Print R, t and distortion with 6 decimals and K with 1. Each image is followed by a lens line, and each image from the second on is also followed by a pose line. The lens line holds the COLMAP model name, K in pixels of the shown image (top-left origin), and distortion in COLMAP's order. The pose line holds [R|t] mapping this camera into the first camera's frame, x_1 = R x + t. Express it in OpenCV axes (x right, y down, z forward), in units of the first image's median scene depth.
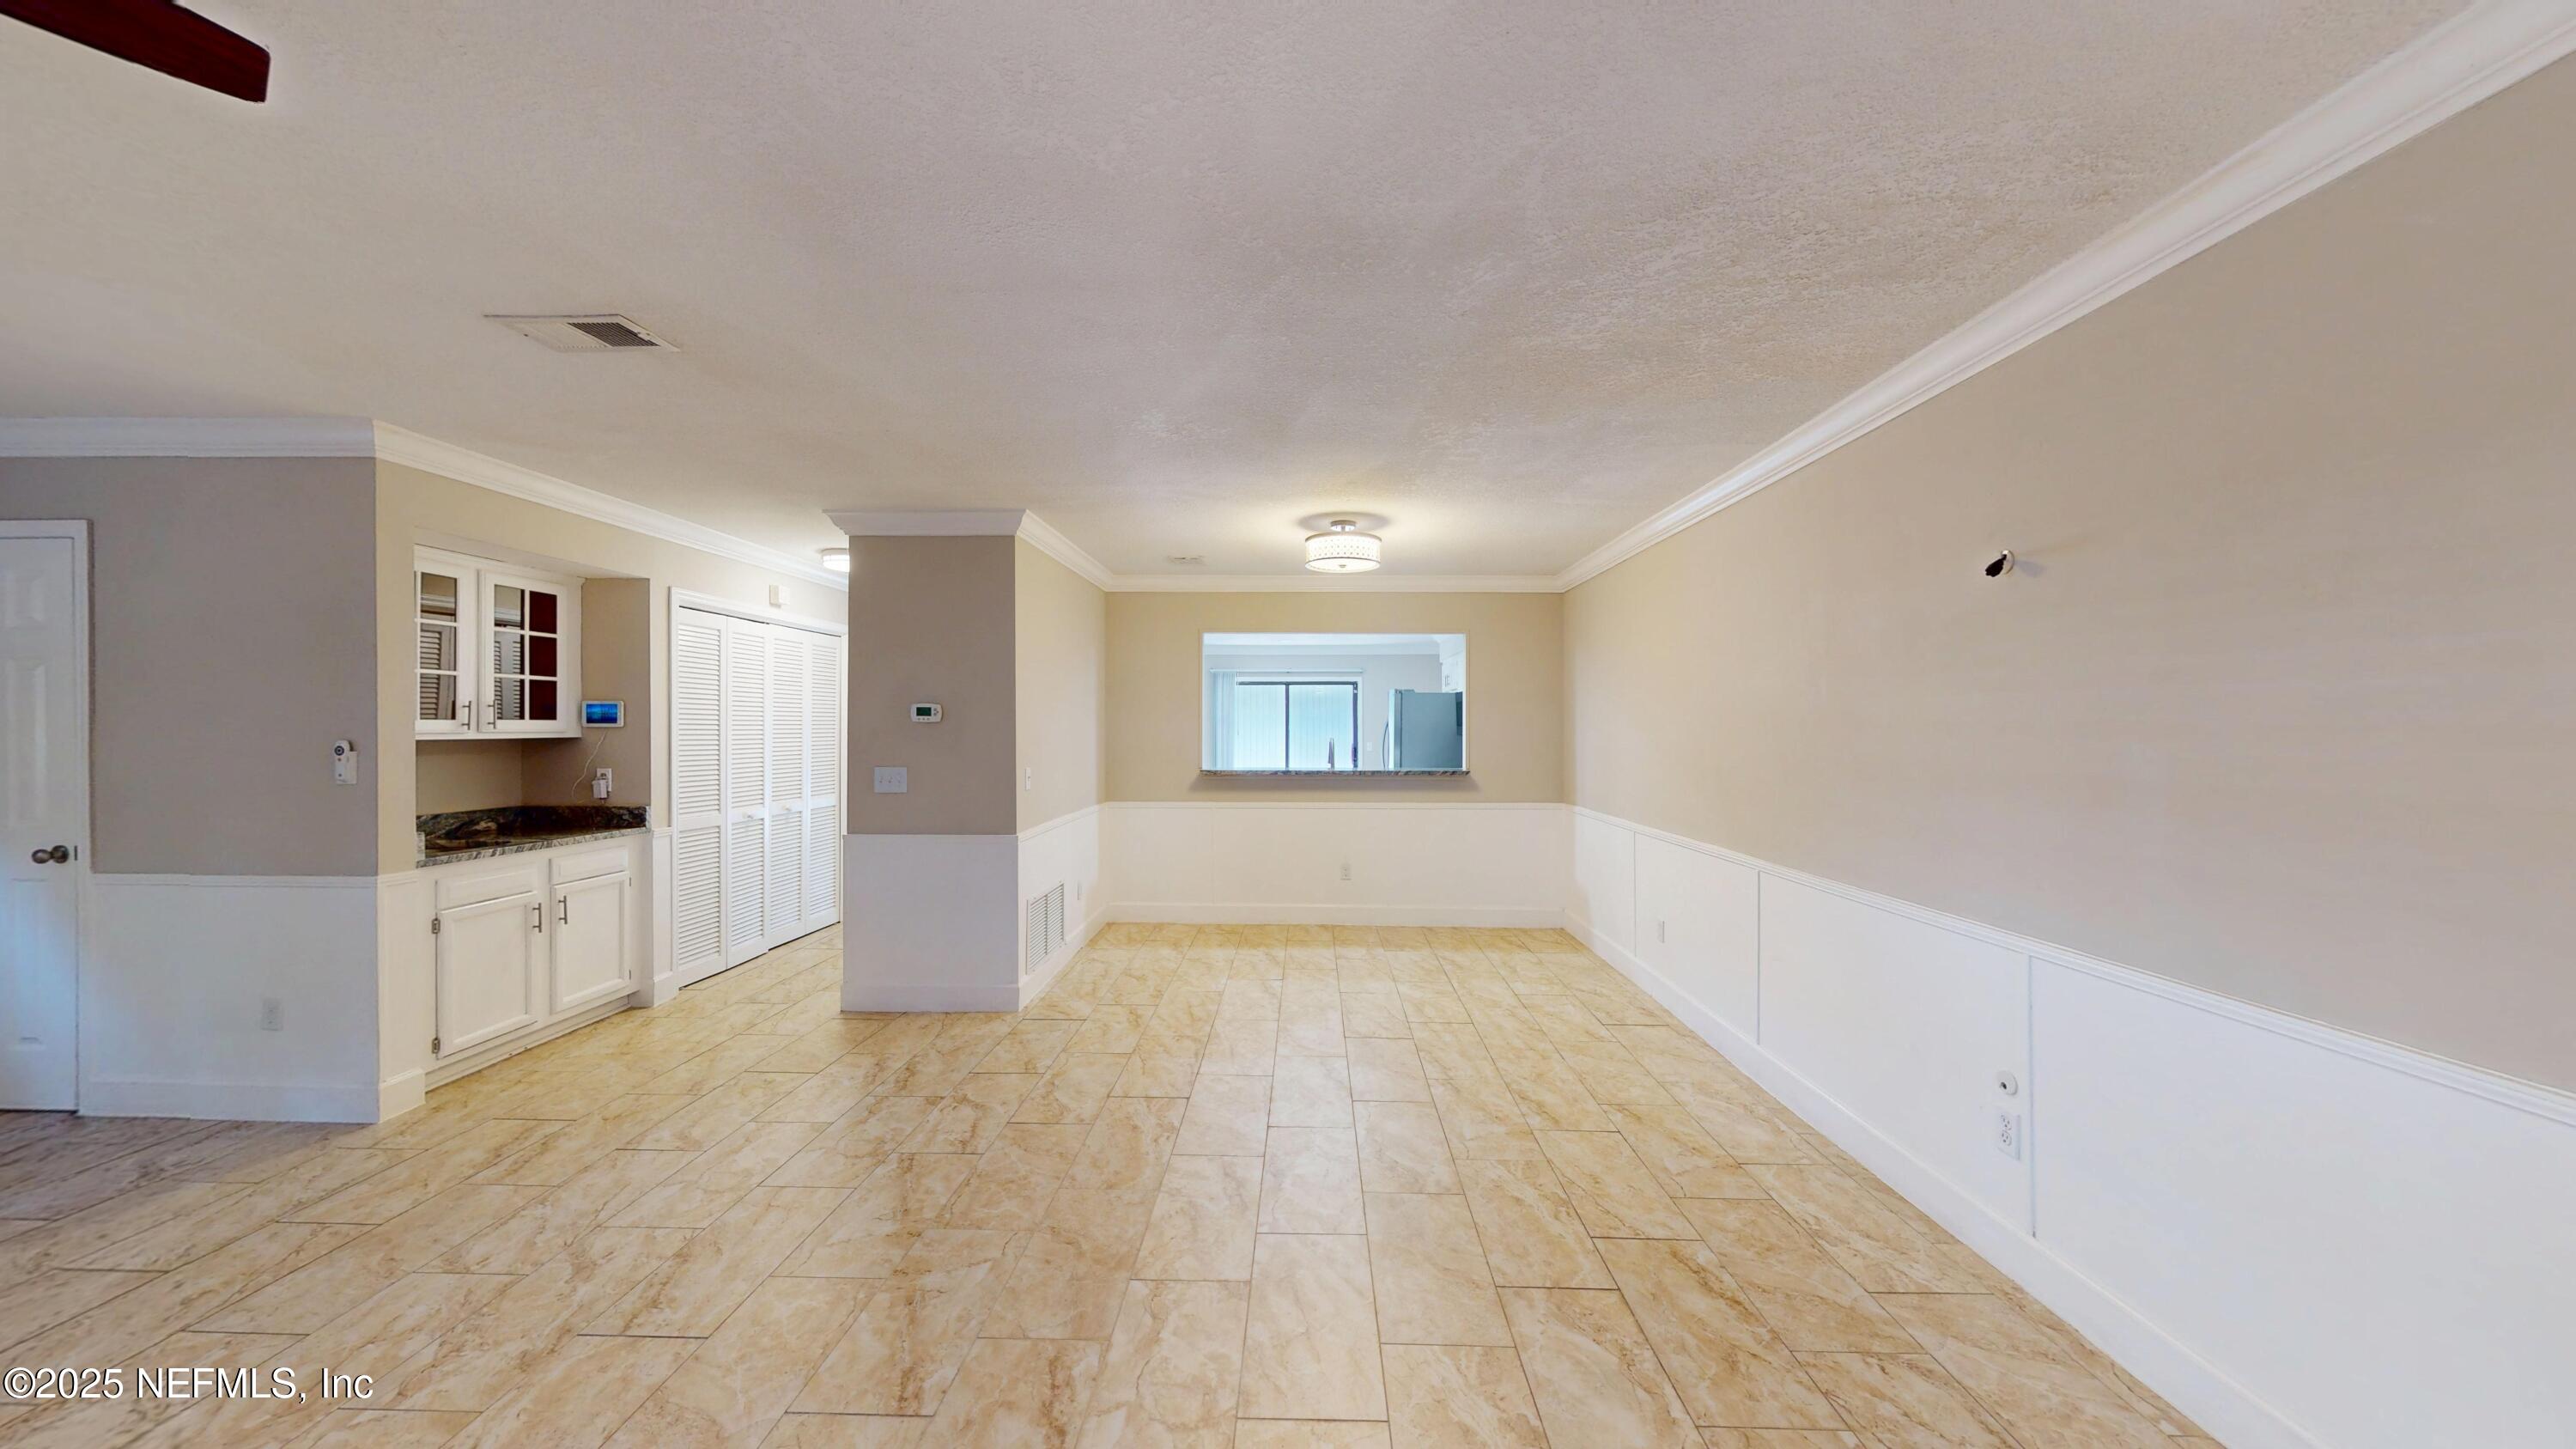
lens RADIAL K [[814.3, 0, 1288.8], [0, 814.3, 728.6], [0, 0, 1]] dist [0.000256, -0.000023]
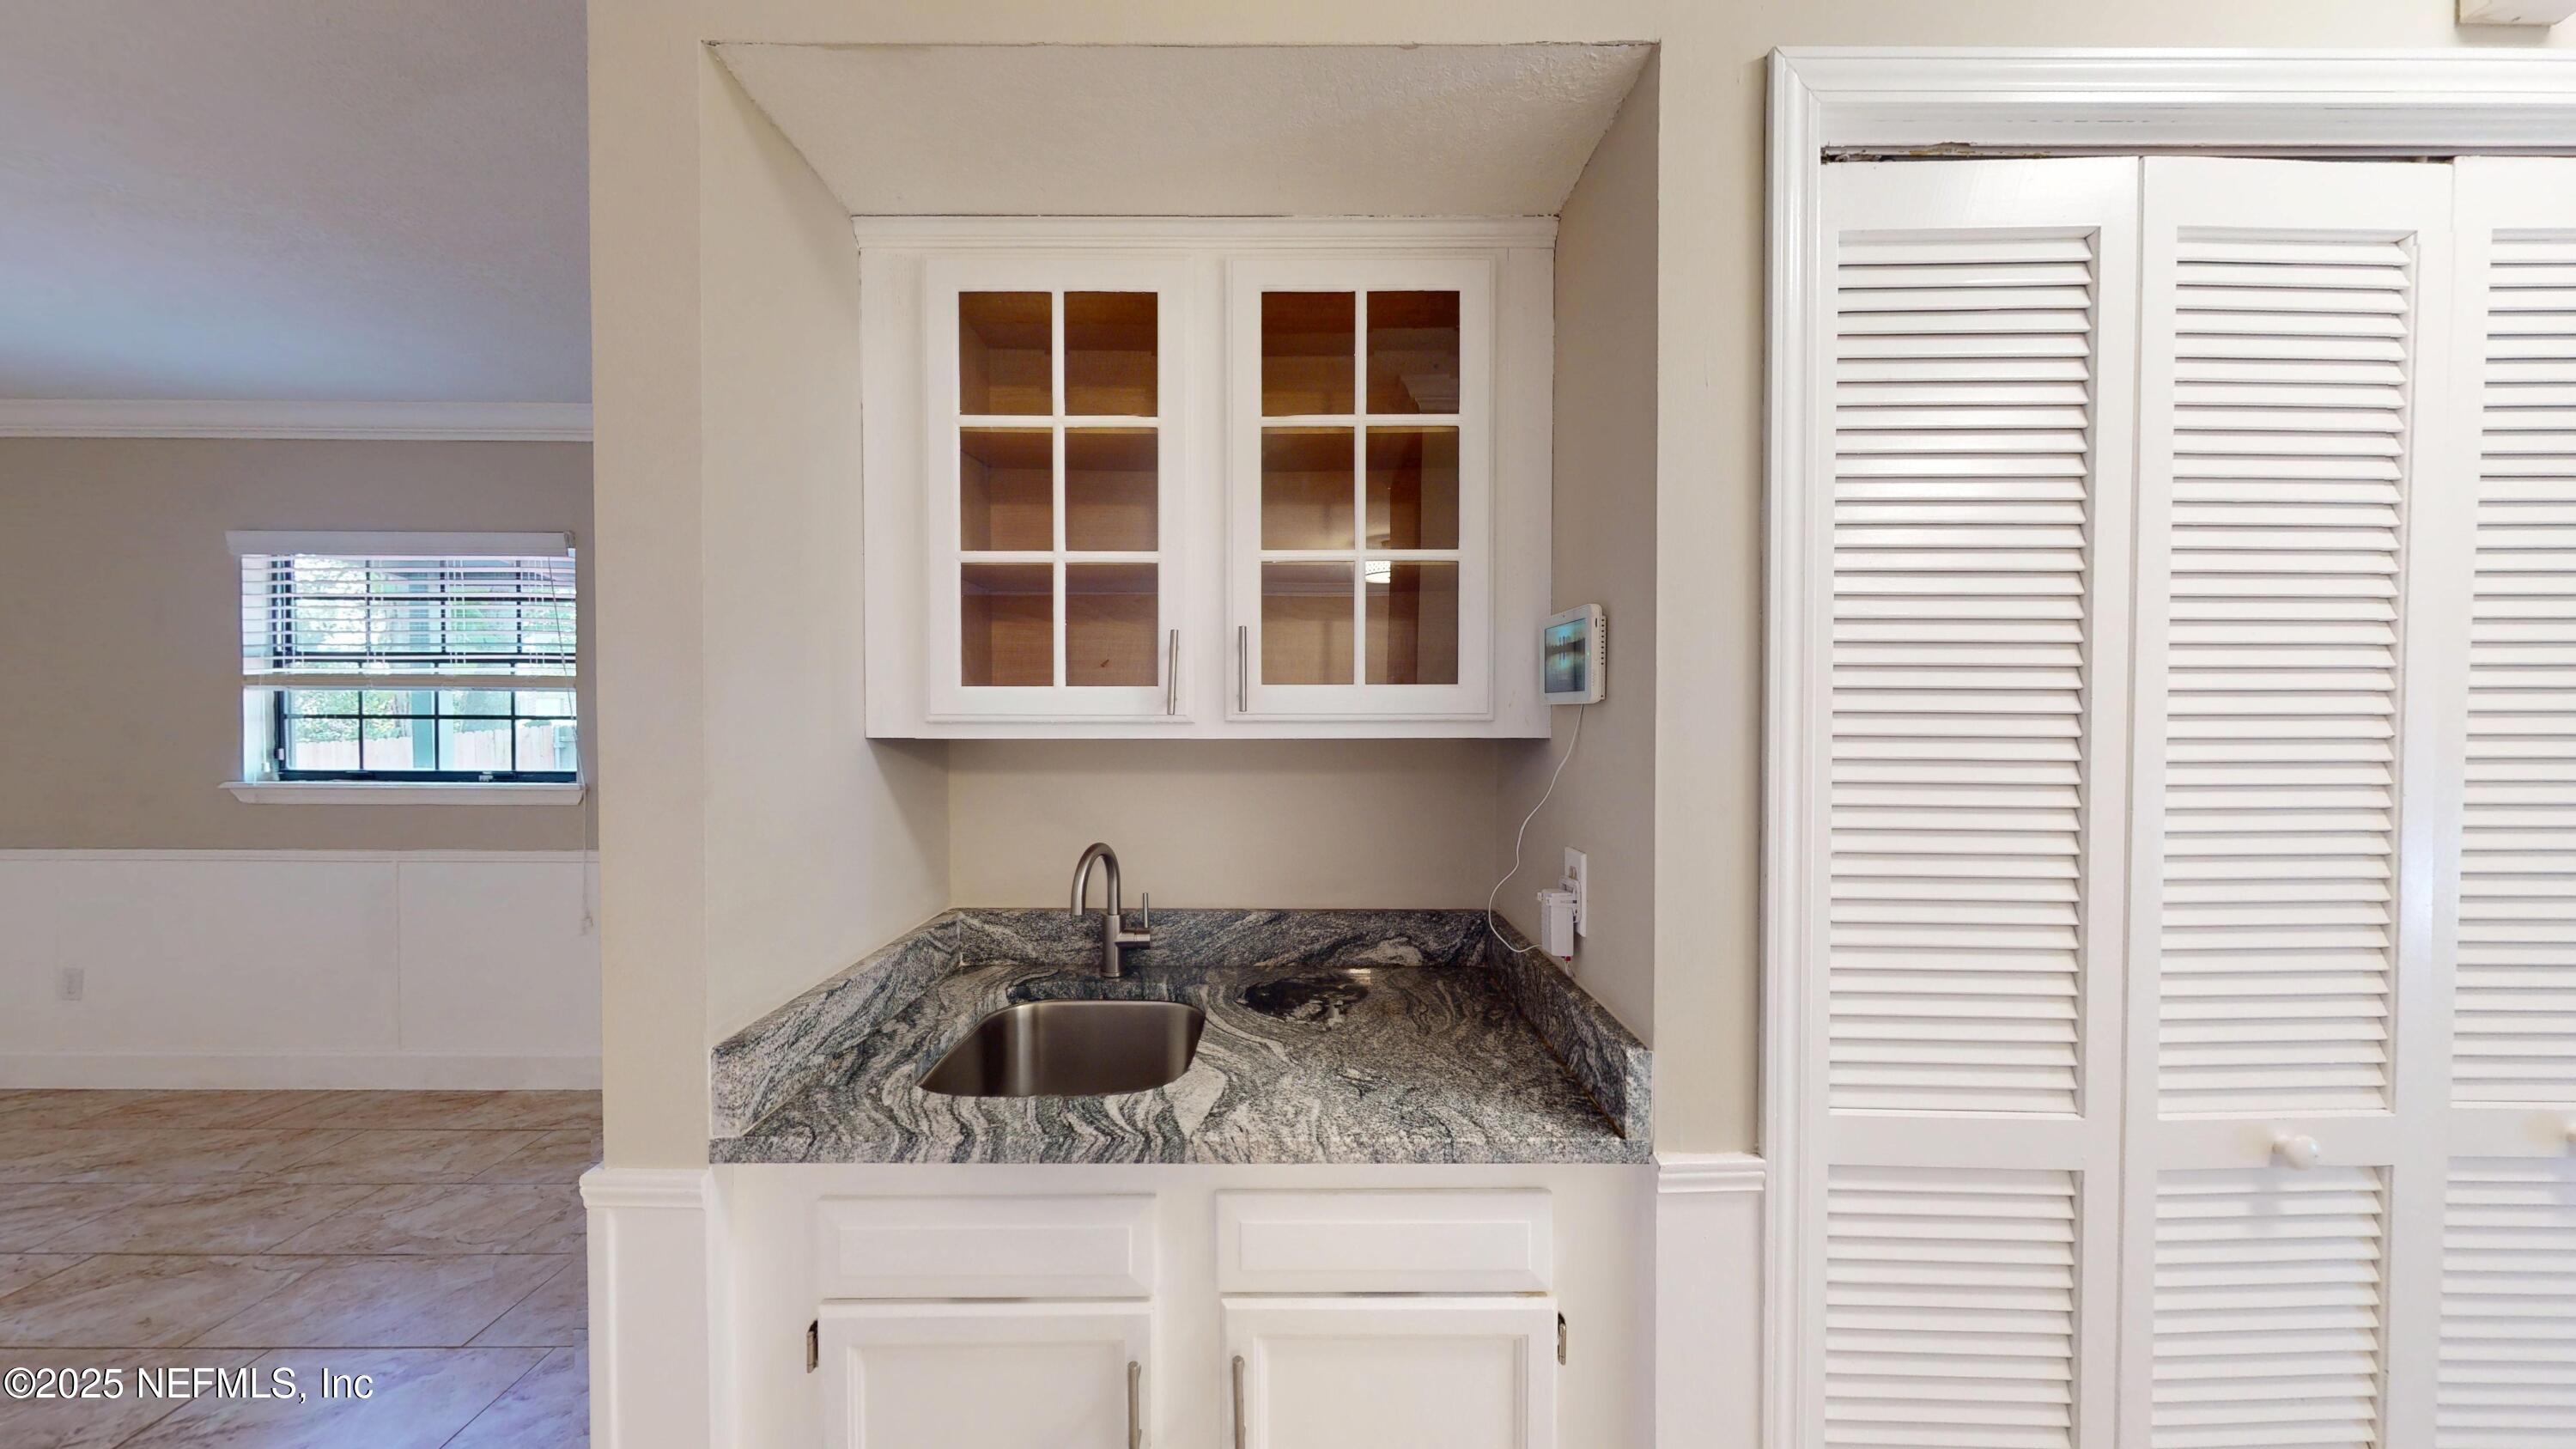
lens RADIAL K [[795.5, 0, 1288.0], [0, 795.5, 724.5], [0, 0, 1]] dist [-0.001267, -0.000082]
pose [[0.028922, 0.017472, -0.999429, -0.586653], [-0.002623, 0.999845, 0.017404, 0.000010], [0.999578, 0.002118, 0.028964, 0.923254]]
